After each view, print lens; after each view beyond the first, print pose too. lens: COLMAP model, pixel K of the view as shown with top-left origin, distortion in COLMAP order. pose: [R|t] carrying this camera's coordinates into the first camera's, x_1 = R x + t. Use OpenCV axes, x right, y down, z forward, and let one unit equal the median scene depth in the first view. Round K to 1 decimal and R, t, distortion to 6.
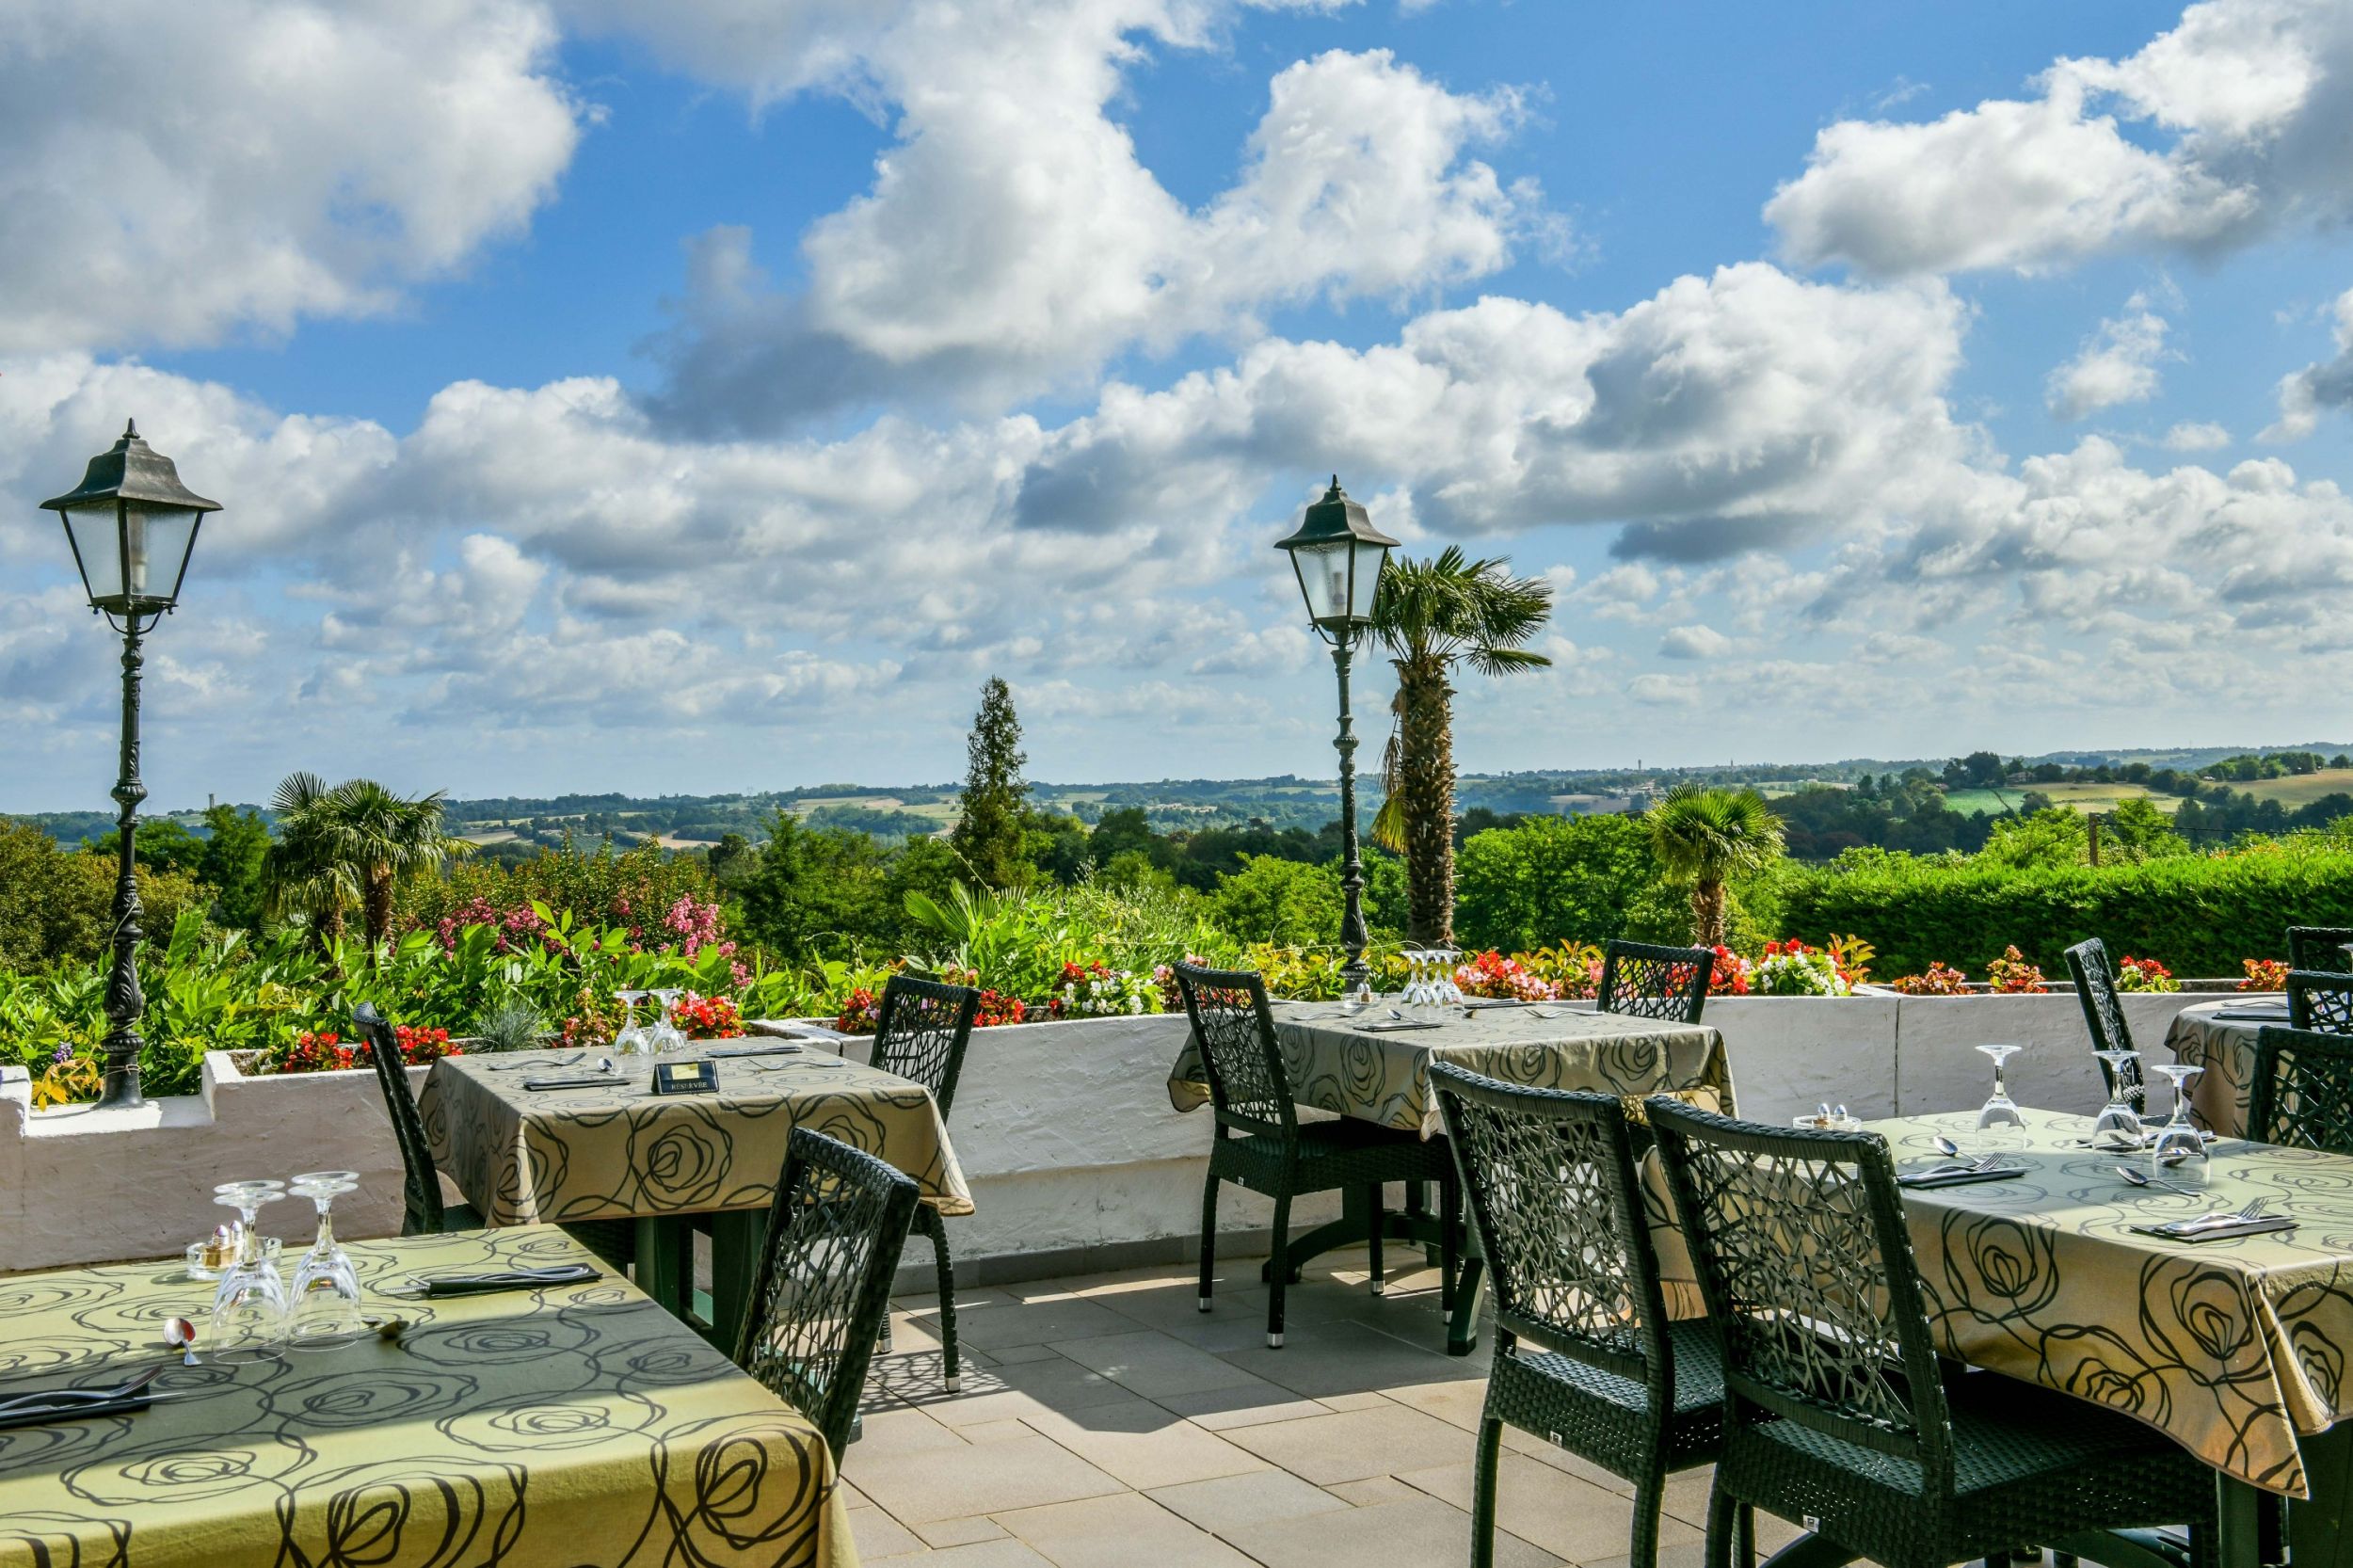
lens RADIAL K [[2463.0, 0, 1210.1], [0, 2463.0, 732.2], [0, 0, 1]] dist [0.011041, 0.010519]
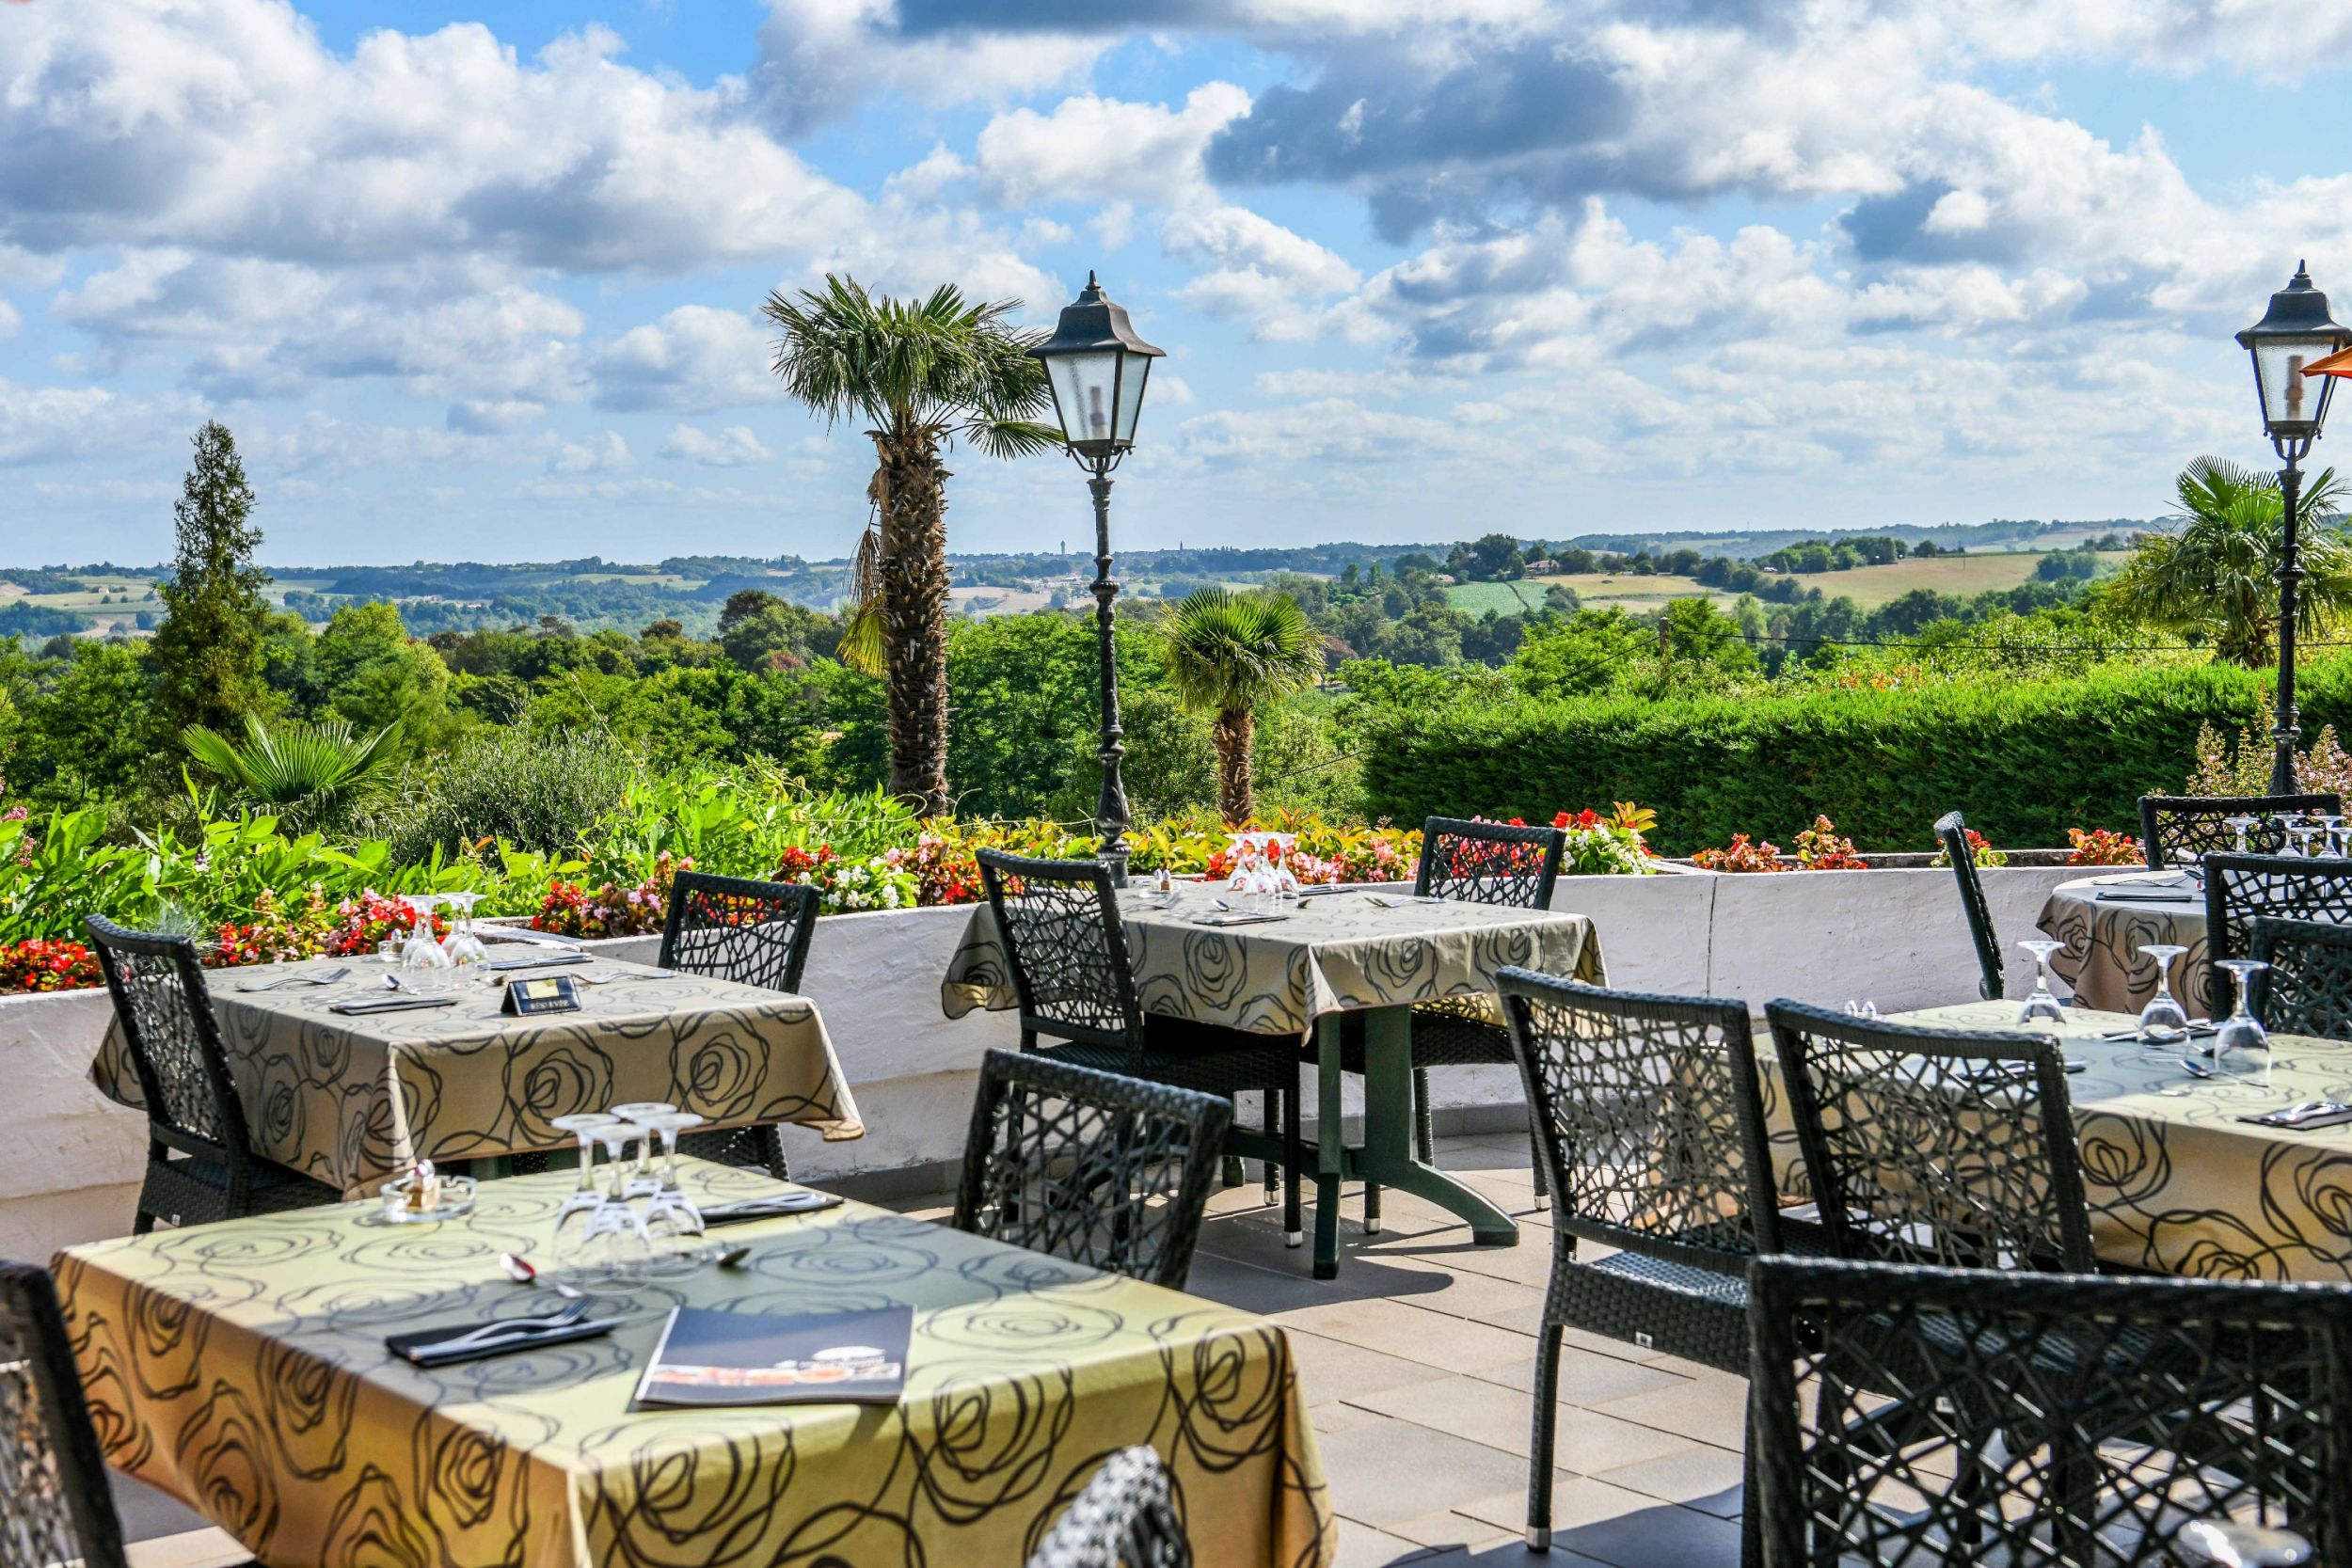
lens RADIAL K [[3276.2, 0, 1160.9], [0, 3276.2, 750.5], [0, 0, 1]] dist [0.165806, 0.054435]
pose [[0.979447, -0.005402, 0.201631, -0.172760], [-0.009839, 0.997172, 0.074510, -0.027045], [-0.201463, -0.074962, 0.976623, -0.136186]]
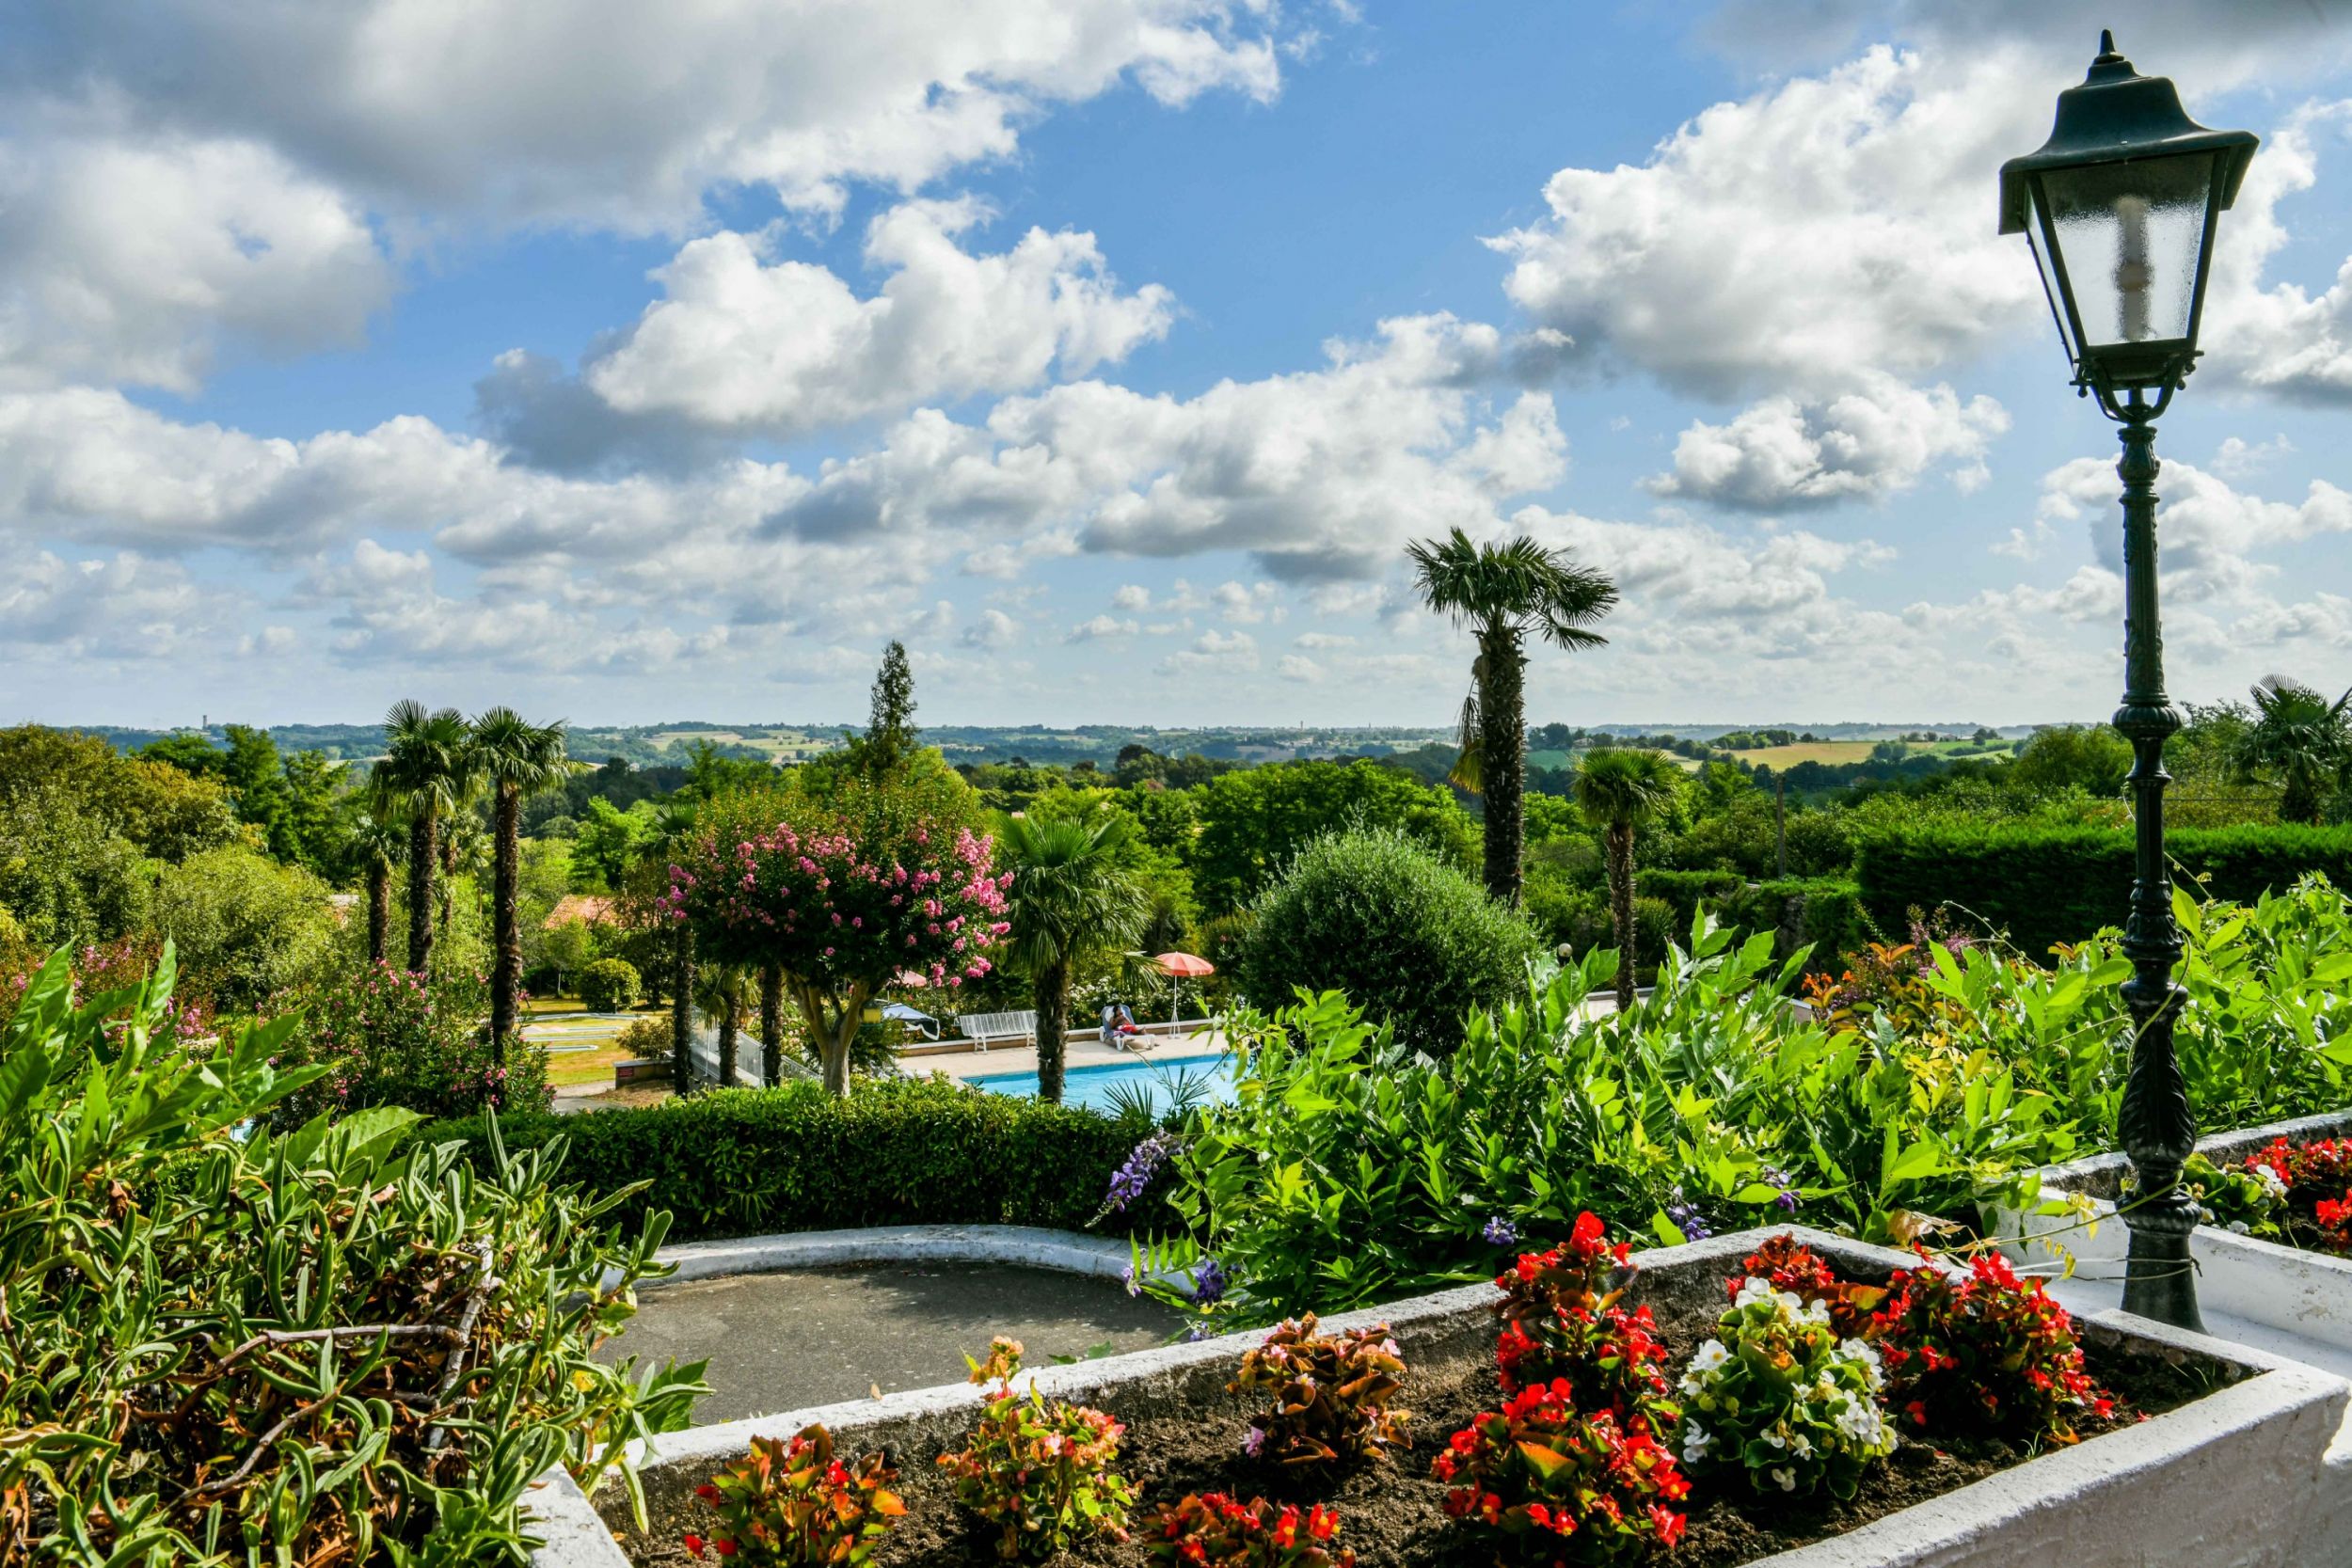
lens RADIAL K [[1856.4, 0, 1146.0], [0, 1856.4, 610.7], [0, 0, 1]] dist [-0.023625, -0.007951]
pose [[0.995333, 0.035275, 0.089825, -0.606281], [-0.031246, 0.998458, -0.045878, 0.023100], [-0.091305, 0.042857, 0.994900, 0.547841]]
